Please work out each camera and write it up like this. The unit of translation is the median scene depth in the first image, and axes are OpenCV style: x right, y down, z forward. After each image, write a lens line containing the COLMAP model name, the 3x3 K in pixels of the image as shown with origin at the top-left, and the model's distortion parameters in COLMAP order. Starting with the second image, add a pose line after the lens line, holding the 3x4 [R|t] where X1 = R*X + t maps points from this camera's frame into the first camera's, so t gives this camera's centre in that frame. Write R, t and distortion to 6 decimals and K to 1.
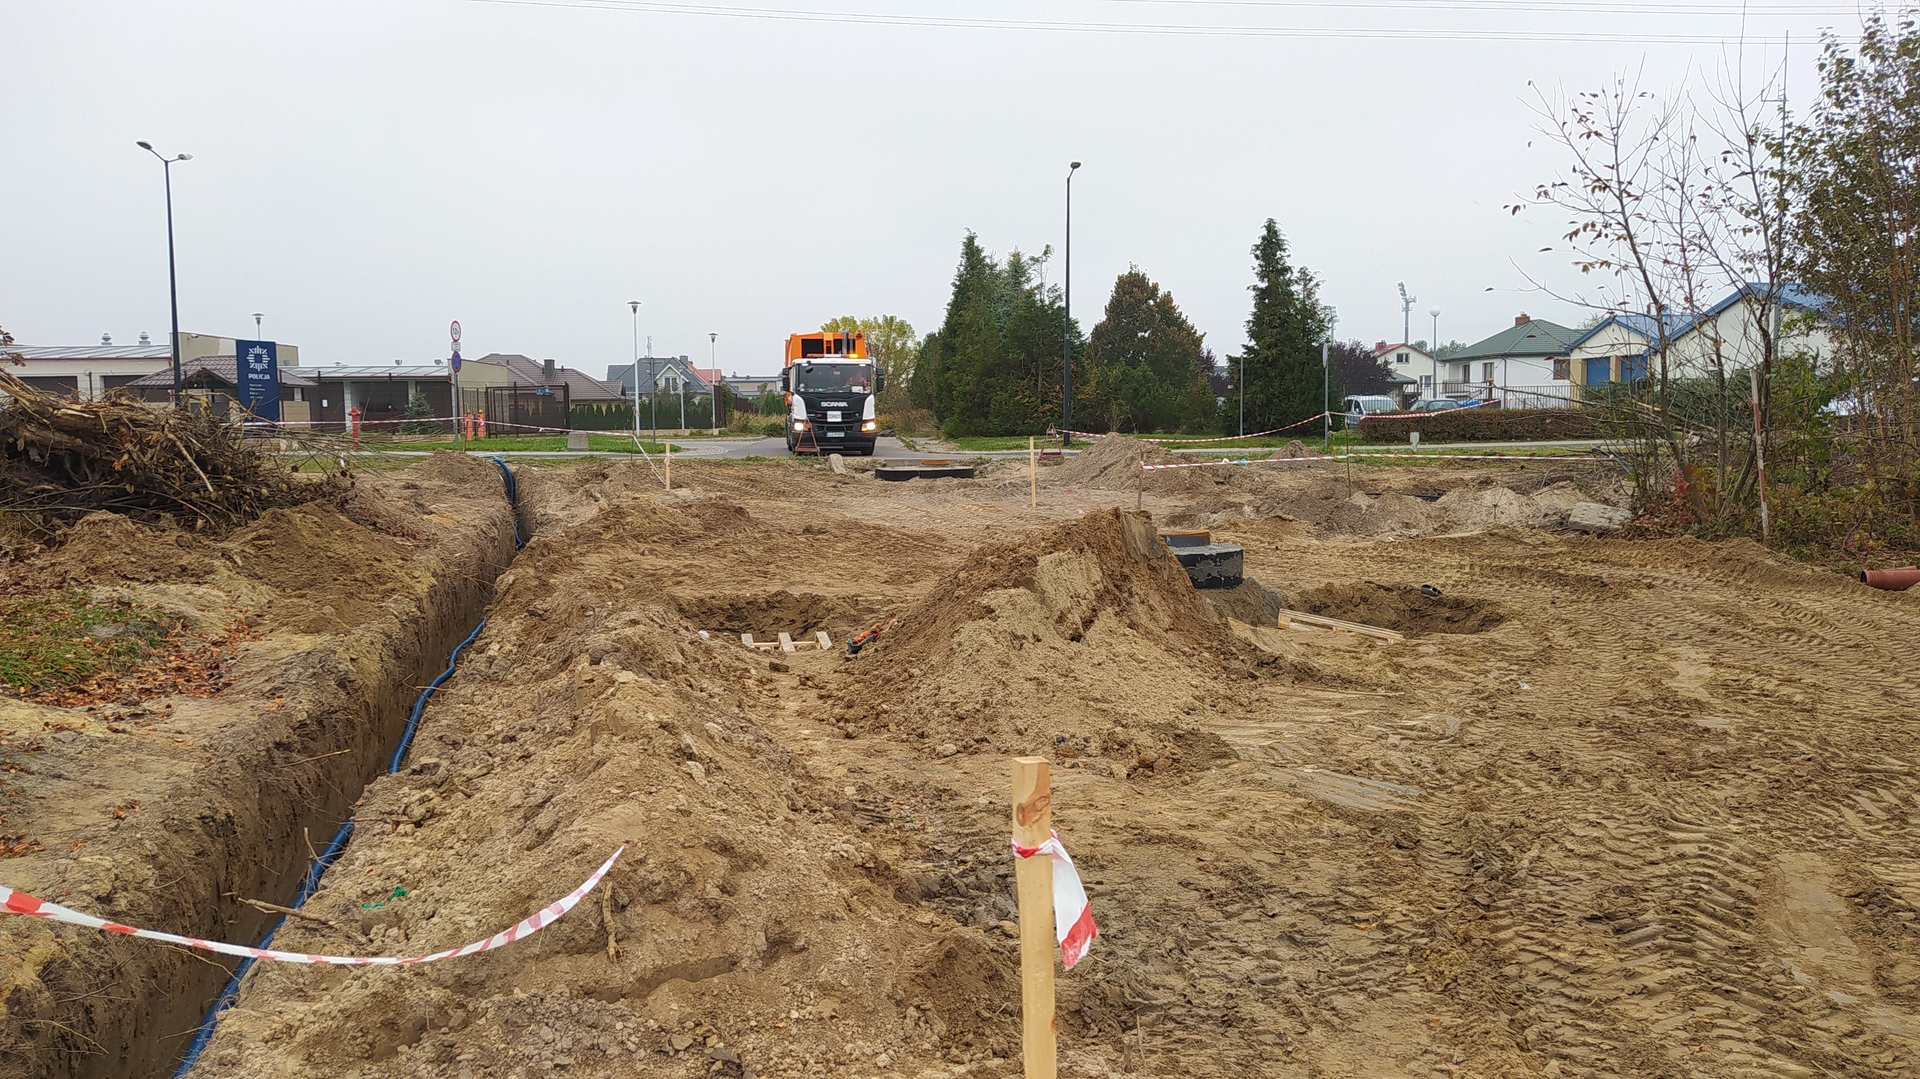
lens RADIAL K [[1446.0, 0, 949.3], [0, 1446.0, 536.2], [0, 0, 1]] dist [0.122371, -0.195111]
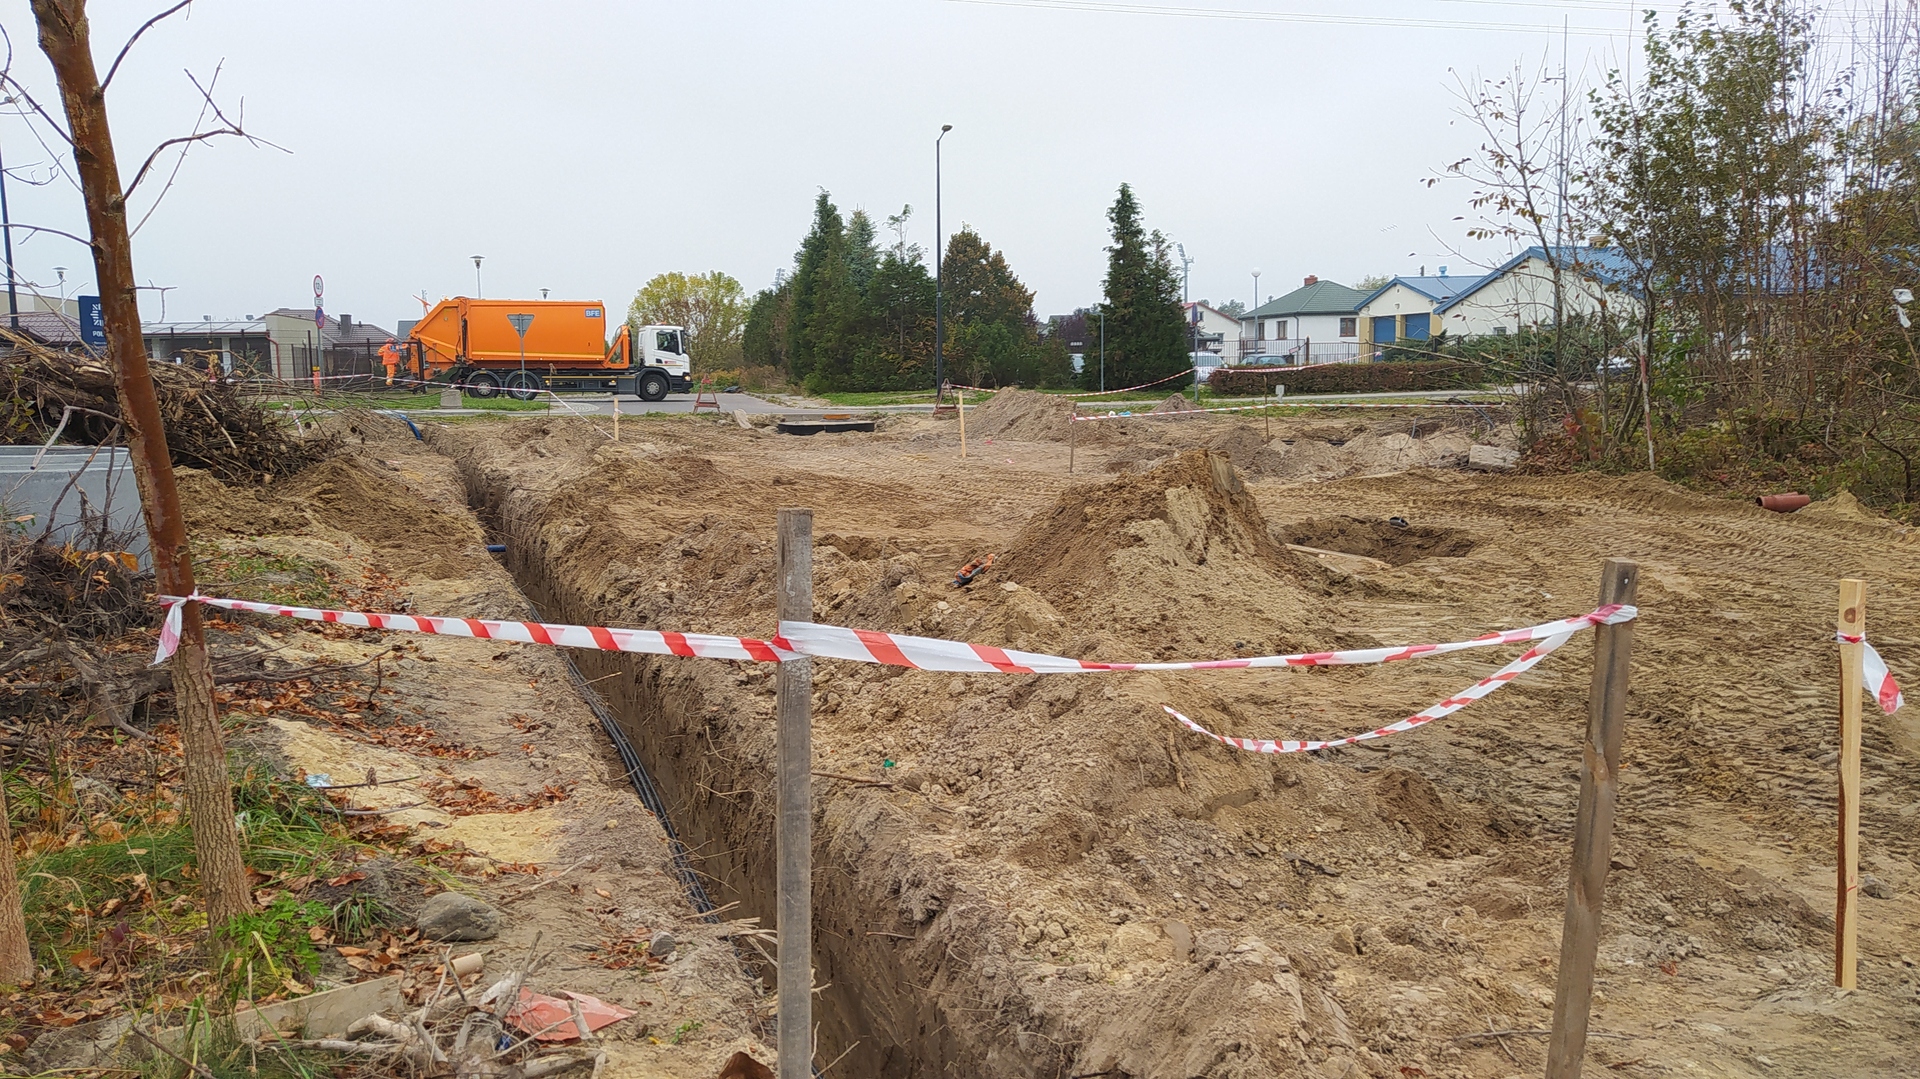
lens RADIAL K [[1433.5, 0, 952.0], [0, 1433.5, 532.9], [0, 0, 1]] dist [0.121866, -0.194706]
pose [[0.989464, -0.020810, 0.143276, -0.058609], [0.016810, 0.999436, 0.029074, 0.002380], [-0.143800, -0.026360, 0.989256, -0.020097]]
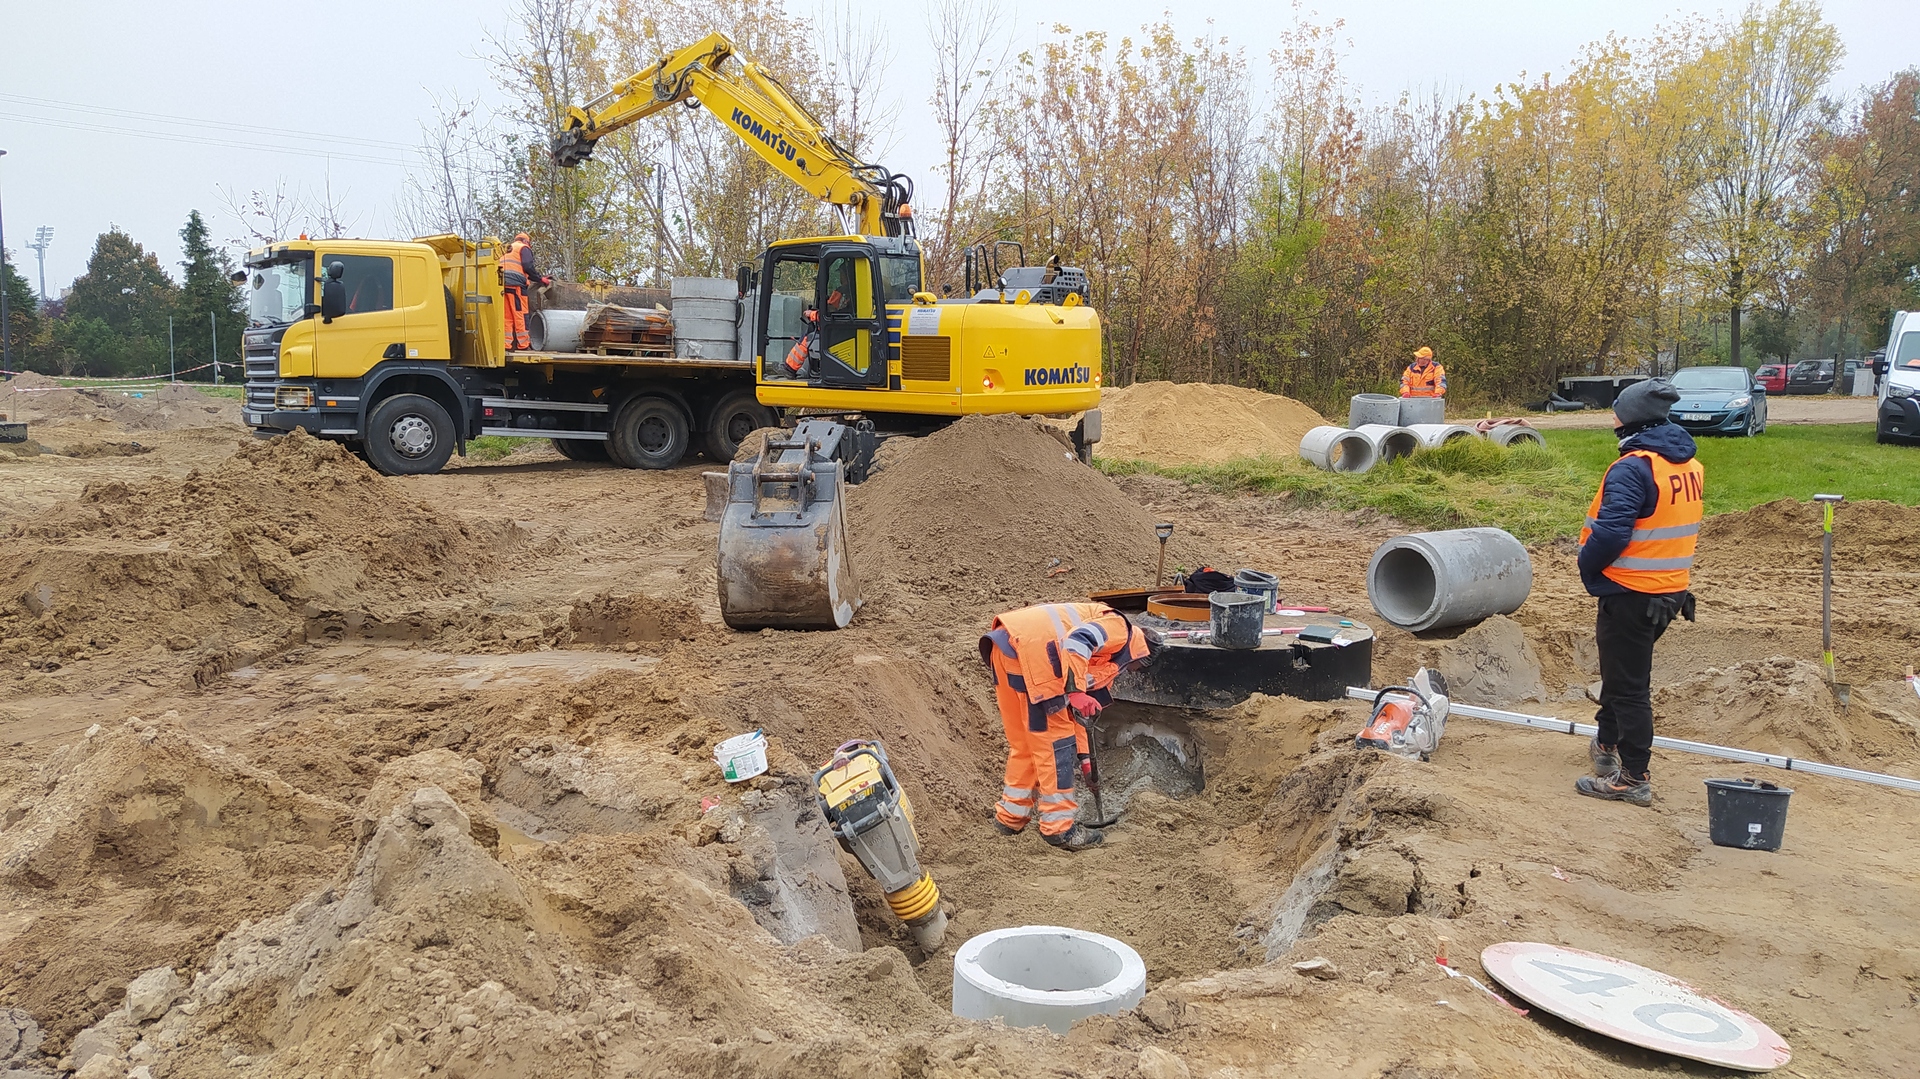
lens RADIAL K [[1433.5, 0, 952.0], [0, 1433.5, 532.9], [0, 0, 1]] dist [0.121866, -0.194706]
pose [[0.826787, -0.033846, 0.561496, 0.042536], [0.021772, 0.999366, 0.028181, 0.042489], [-0.562094, -0.011075, 0.826999, -0.431060]]
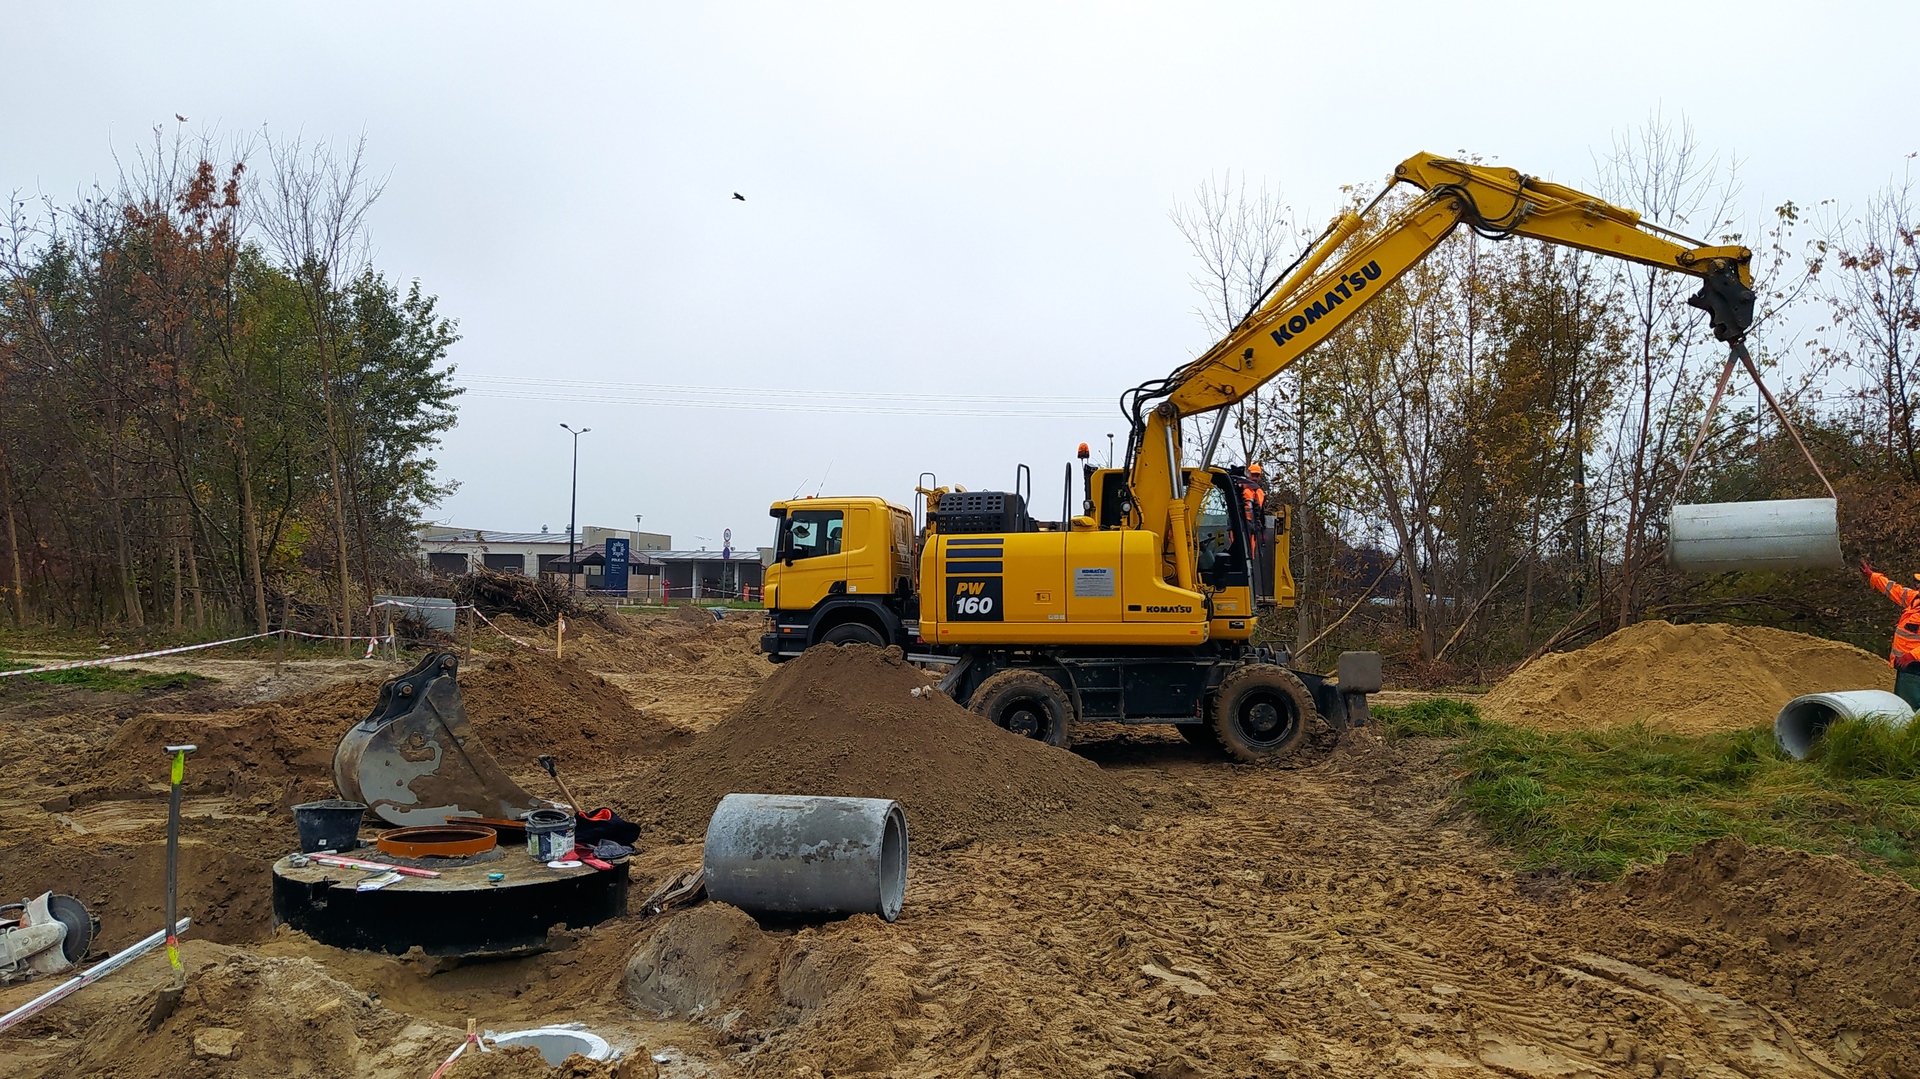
lens RADIAL K [[1458.4, 0, 960.0], [0, 1458.4, 539.5], [0, 0, 1]] dist [0.131420, -0.190395]
pose [[0.968232, 0.022125, -0.249071, 0.296917], [-0.052803, 0.991707, -0.117171, 0.038996], [0.244413, 0.126601, 0.961371, -0.466717]]
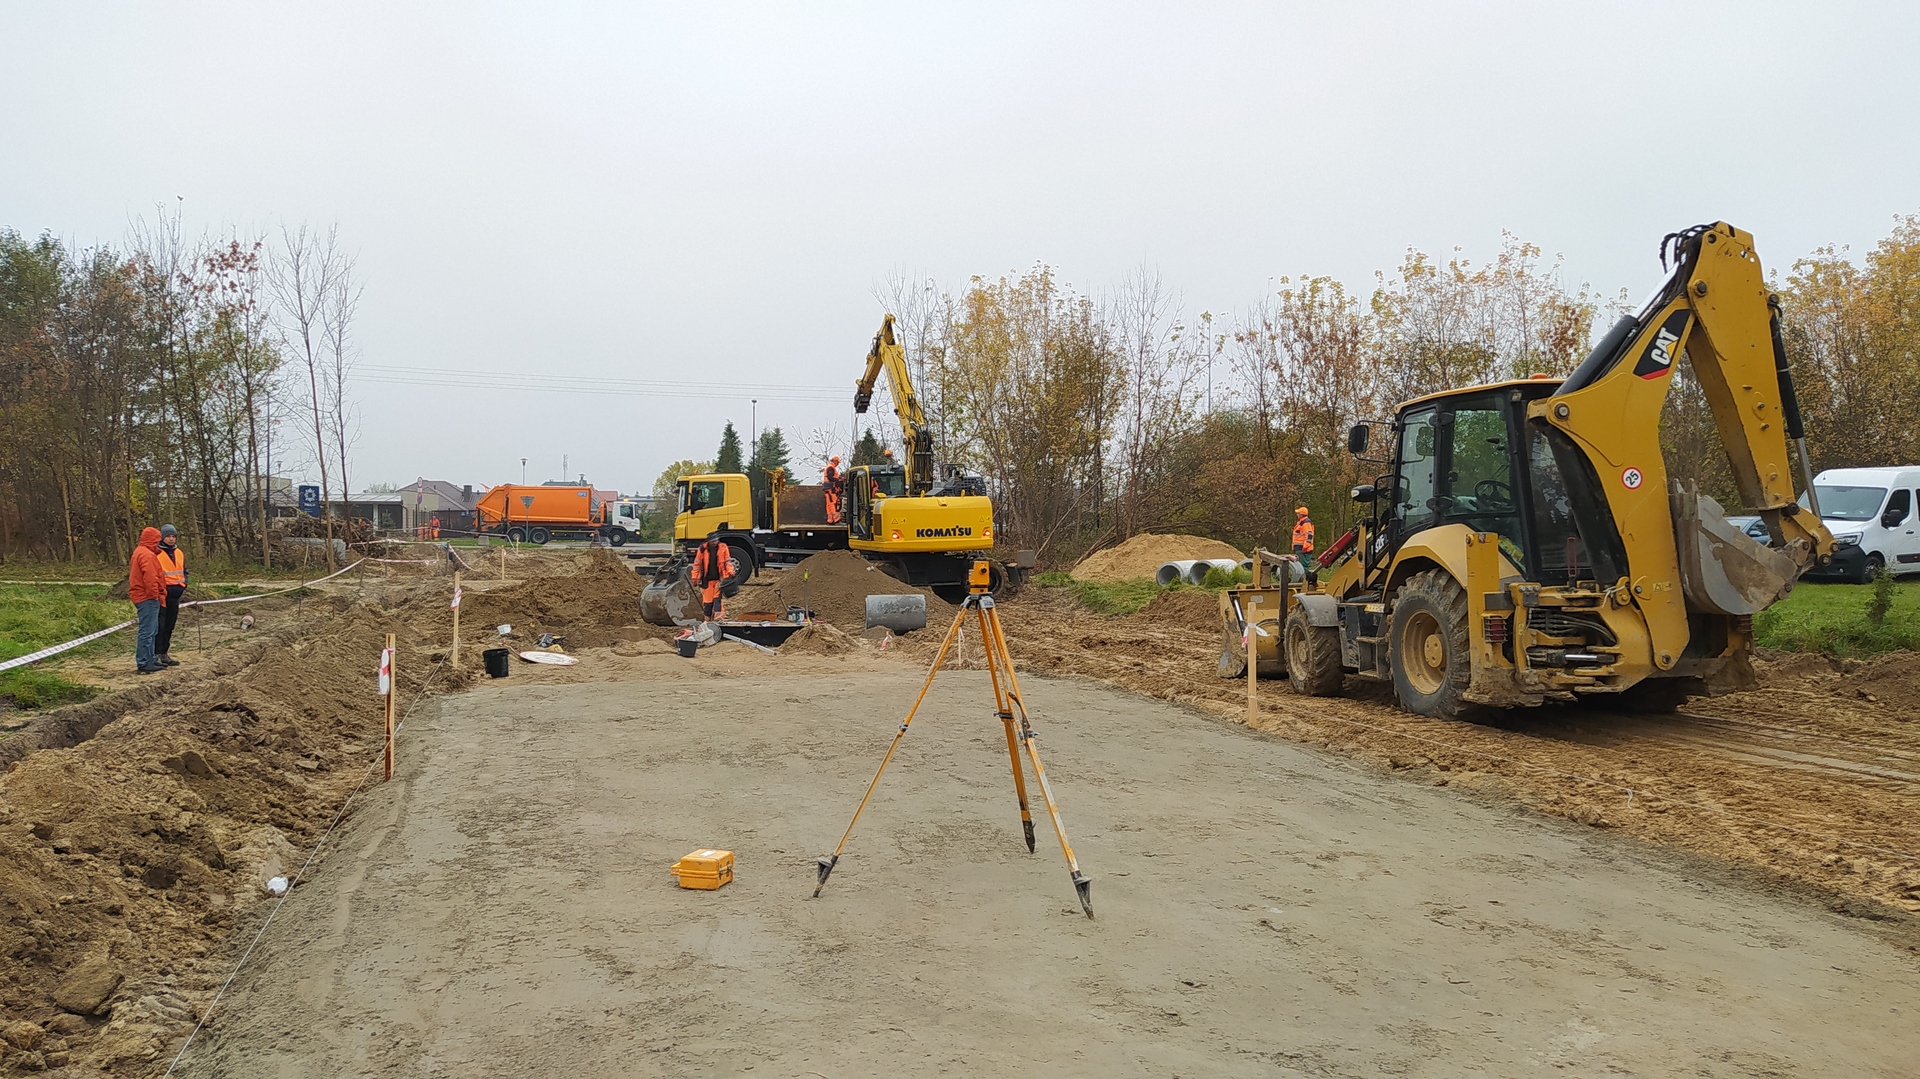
lens RADIAL K [[1433.5, 0, 952.0], [0, 1433.5, 532.9], [0, 0, 1]] dist [0.121866, -0.194706]
pose [[0.998228, 0.012445, 0.058186, 0.222971], [-0.007487, 0.996383, -0.084649, 0.072844], [-0.059029, 0.084064, 0.994710, -0.835500]]
